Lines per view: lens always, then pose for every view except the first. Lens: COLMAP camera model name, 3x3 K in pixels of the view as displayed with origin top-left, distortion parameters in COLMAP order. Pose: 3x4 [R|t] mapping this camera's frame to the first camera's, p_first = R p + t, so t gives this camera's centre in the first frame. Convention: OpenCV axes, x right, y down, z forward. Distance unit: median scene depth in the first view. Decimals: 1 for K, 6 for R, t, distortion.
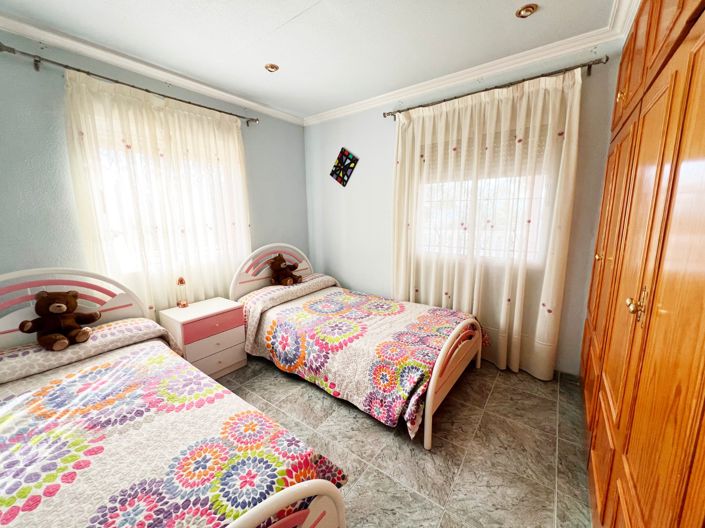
lens RADIAL K [[281.3, 0, 349.0], [0, 281.3, 262.5], [0, 0, 1]] dist [0.001007, 0.000011]
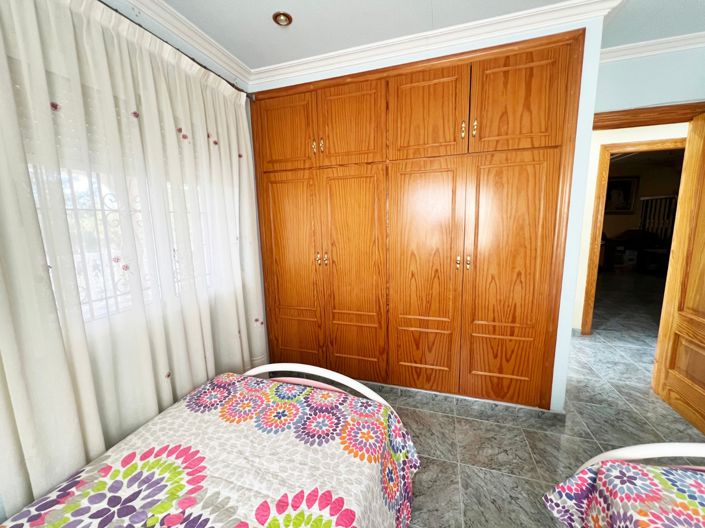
lens RADIAL K [[281.3, 0, 349.0], [0, 281.3, 262.5], [0, 0, 1]] dist [0.001007, 0.000011]
pose [[-0.331644, -0.118638, 0.935915, -0.344112], [0.182322, 0.965298, 0.186969, -0.183221], [-0.925619, 0.232645, -0.298505, 0.998437]]
